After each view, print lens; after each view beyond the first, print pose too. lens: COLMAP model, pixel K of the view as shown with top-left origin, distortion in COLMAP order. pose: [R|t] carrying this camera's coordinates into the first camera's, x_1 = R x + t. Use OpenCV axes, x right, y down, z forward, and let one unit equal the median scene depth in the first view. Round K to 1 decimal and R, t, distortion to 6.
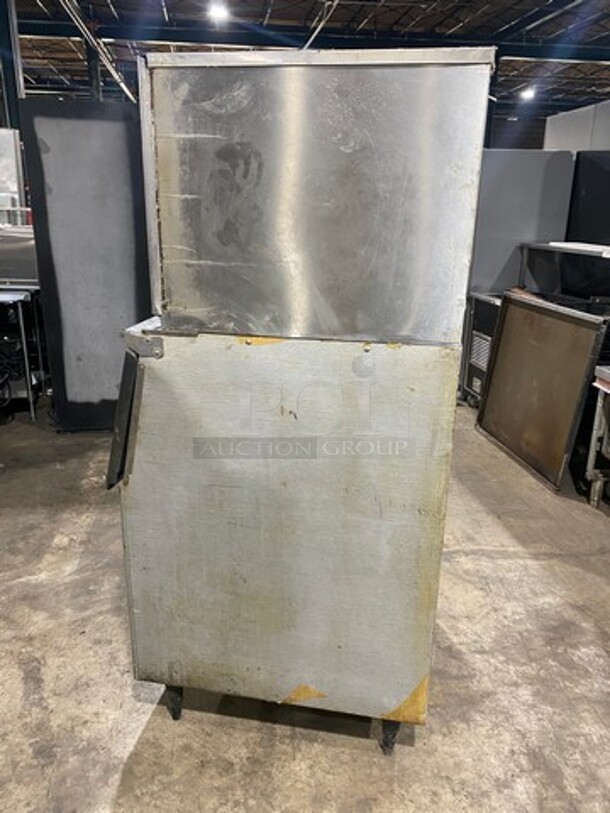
lens RADIAL K [[629.3, 0, 303.5], [0, 629.3, 405.7], [0, 0, 1]] dist [0.009493, -0.000696]
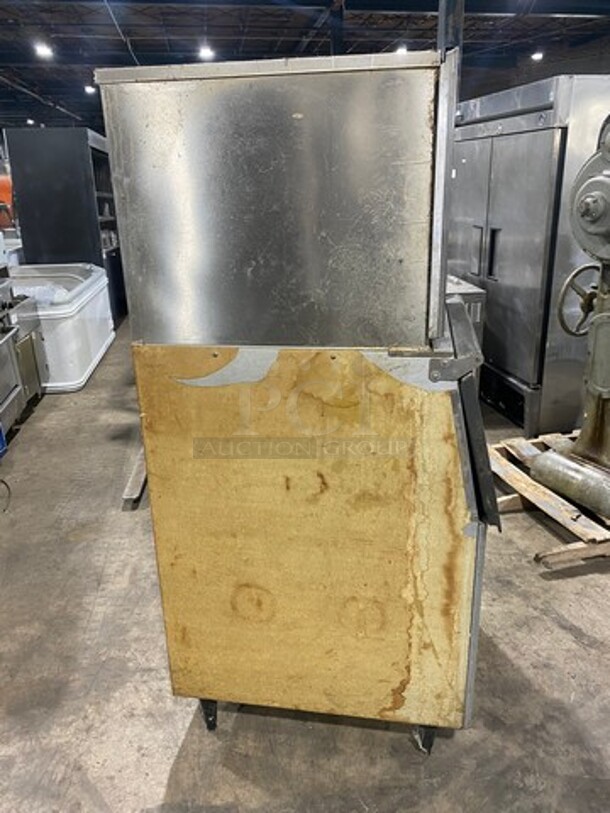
lens RADIAL K [[629.3, 0, 308.1], [0, 629.3, 406.8], [0, 0, 1]] dist [0.009493, -0.000696]
pose [[-0.999902, 0.013099, -0.004910, 0.035464], [0.007377, 0.791928, 0.610570, -0.562669], [0.011887, 0.610474, -0.791947, 1.644053]]
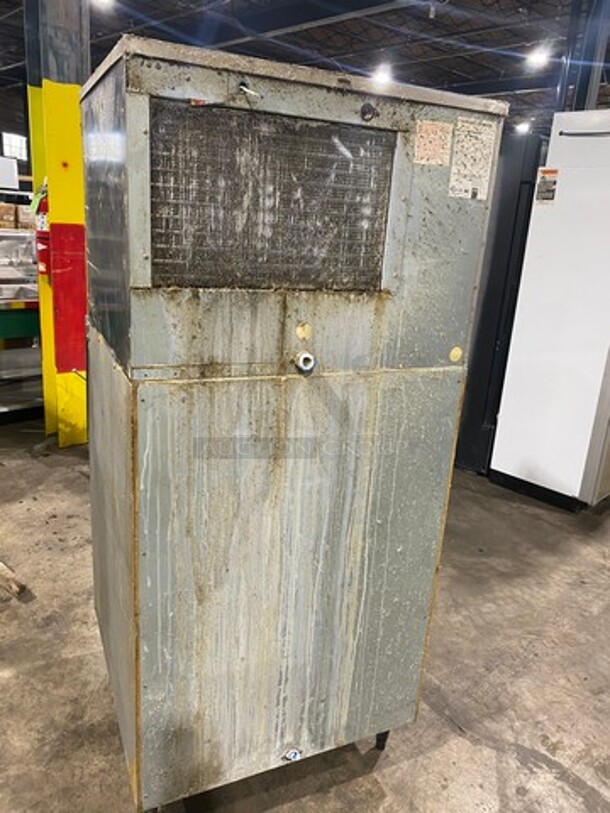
lens RADIAL K [[629.3, 0, 308.6], [0, 629.3, 405.4], [0, 0, 1]] dist [0.009493, -0.000696]
pose [[0.579792, 0.274169, -0.767250, 0.699999], [-0.313686, 0.944208, 0.100359, -0.160295], [0.751959, 0.182489, 0.633447, 0.424299]]
